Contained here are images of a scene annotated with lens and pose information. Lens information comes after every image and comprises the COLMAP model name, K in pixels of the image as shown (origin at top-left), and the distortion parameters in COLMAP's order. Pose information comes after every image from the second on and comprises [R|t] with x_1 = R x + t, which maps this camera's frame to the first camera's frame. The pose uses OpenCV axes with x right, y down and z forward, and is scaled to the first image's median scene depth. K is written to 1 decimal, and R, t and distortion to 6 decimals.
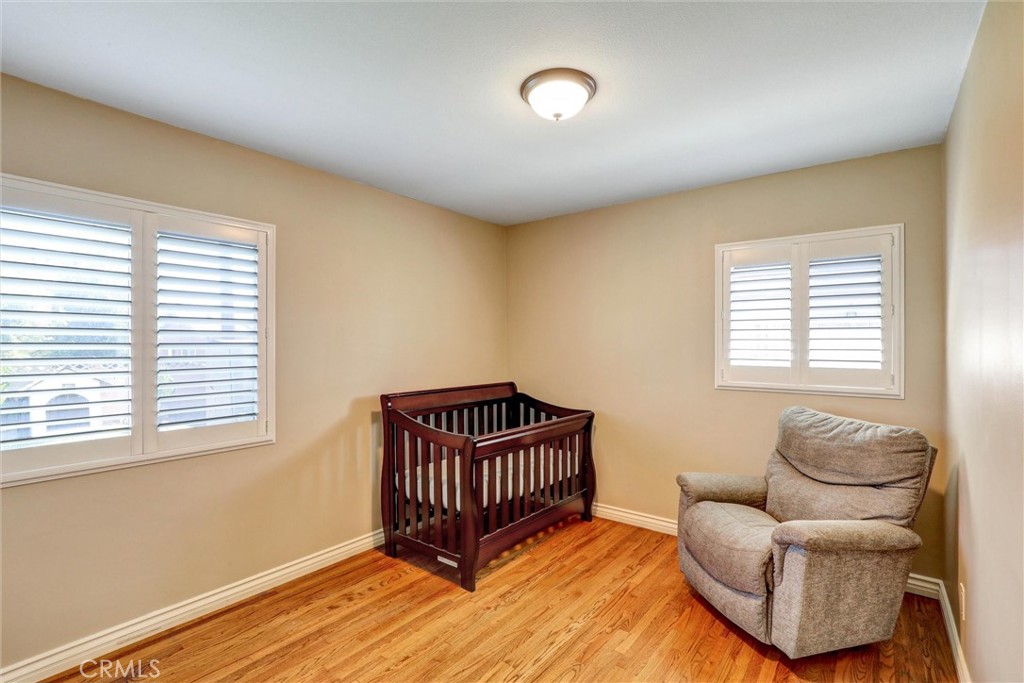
lens RADIAL K [[469.3, 0, 516.8], [0, 469.3, 342.3], [0, 0, 1]] dist [-0.030542, 0.008039]
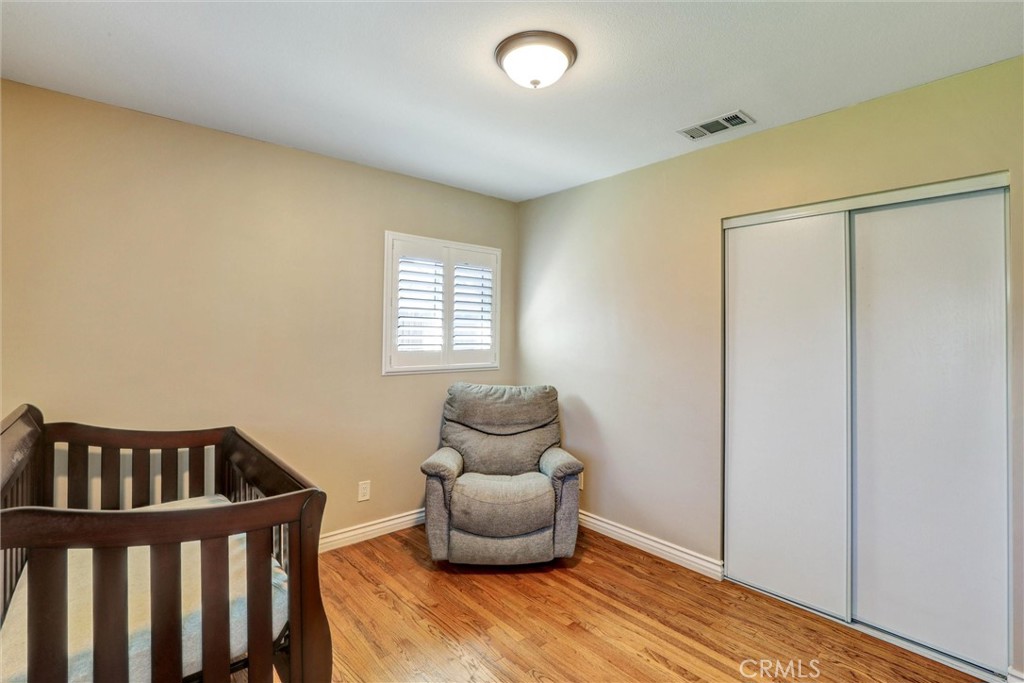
lens RADIAL K [[482.5, 0, 513.3], [0, 482.5, 325.0], [0, 0, 1]] dist [-0.001196, -0.000017]
pose [[0.197038, 0.017098, 0.980247, -0.619985], [-0.012490, 0.999811, -0.014928, 0.004932], [-0.980316, -0.009302, 0.197214, 0.625969]]
